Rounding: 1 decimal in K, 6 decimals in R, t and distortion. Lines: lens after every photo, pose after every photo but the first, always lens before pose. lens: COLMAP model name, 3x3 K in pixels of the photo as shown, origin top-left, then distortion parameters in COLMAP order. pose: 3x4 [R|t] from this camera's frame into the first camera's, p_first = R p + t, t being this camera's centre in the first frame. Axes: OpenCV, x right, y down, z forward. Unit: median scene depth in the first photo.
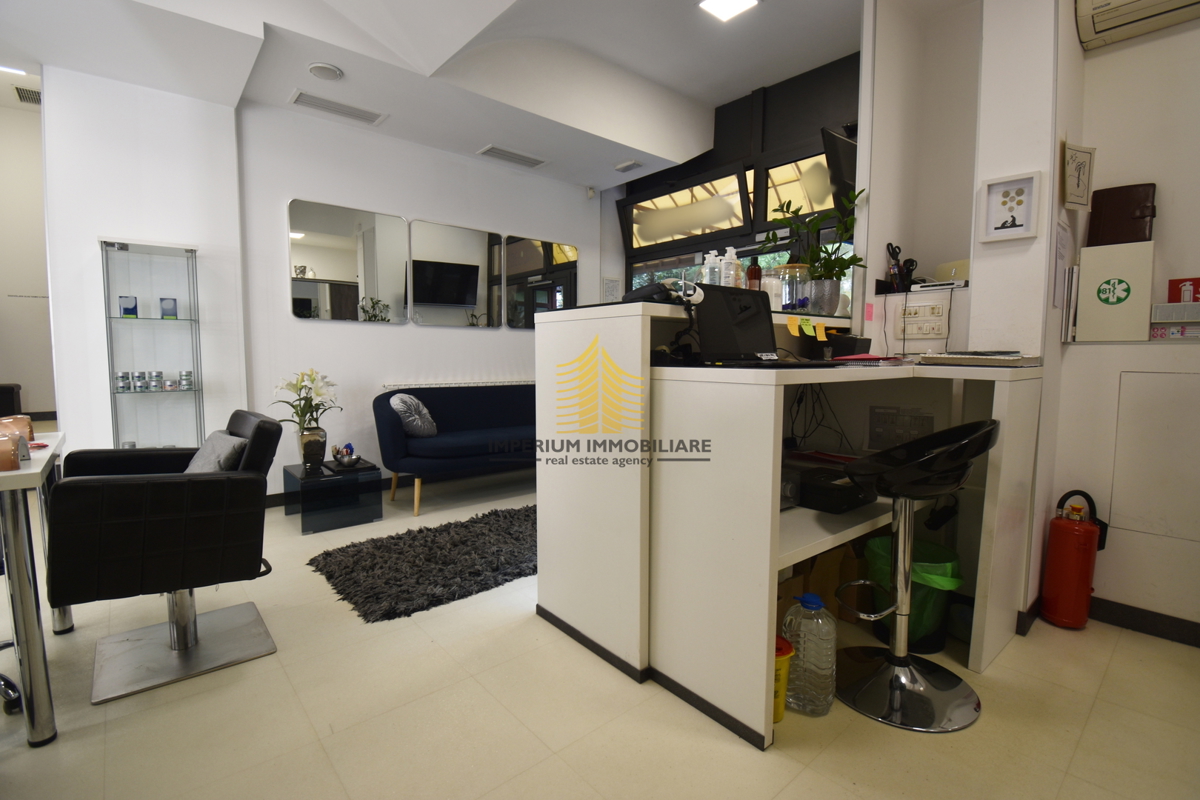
lens RADIAL K [[530.0, 0, 604.3], [0, 530.0, 394.7], [0, 0, 1]] dist [0.000164, -0.017074]
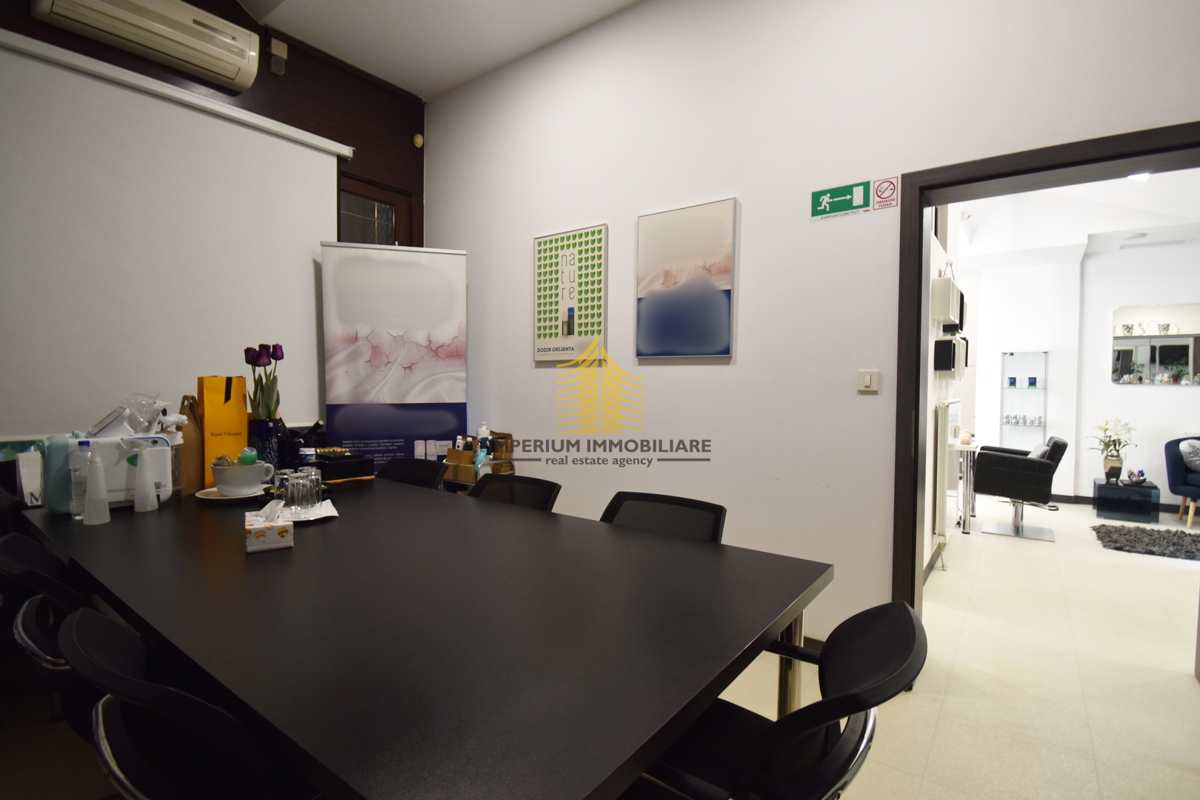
lens RADIAL K [[576.5, 0, 600.0], [0, 576.5, 400.0], [0, 0, 1]] dist [-0.005446, -0.001321]
pose [[0.200415, 0.026328, -0.979357, 0.788299], [-0.082887, 0.996510, 0.009827, 0.007358], [0.976199, 0.079207, 0.201898, -0.827569]]
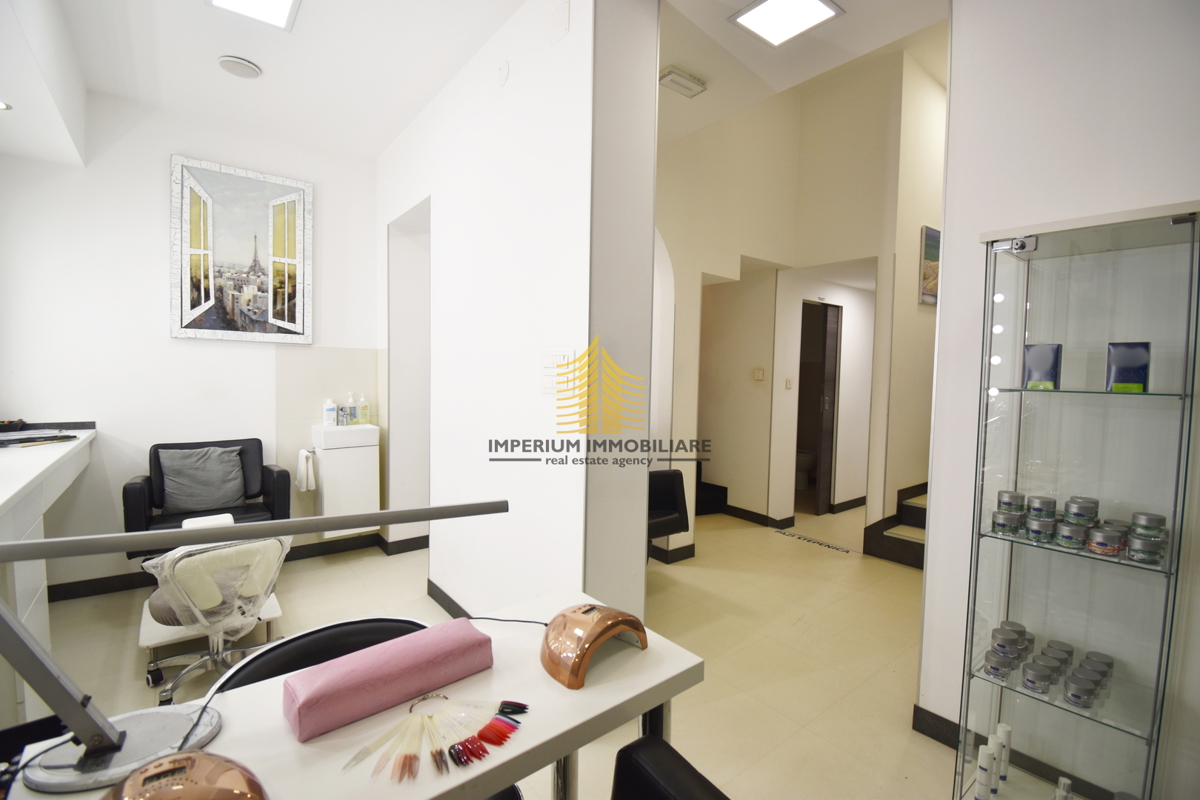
lens RADIAL K [[530.0, 0, 604.3], [0, 530.0, 394.7], [0, 0, 1]] dist [0.000164, -0.017074]
pose [[-0.041892, 0.047332, -0.998000, -0.341126], [-0.095838, 0.994081, 0.051169, -0.108483], [0.994515, 0.097790, -0.037107, 0.527455]]
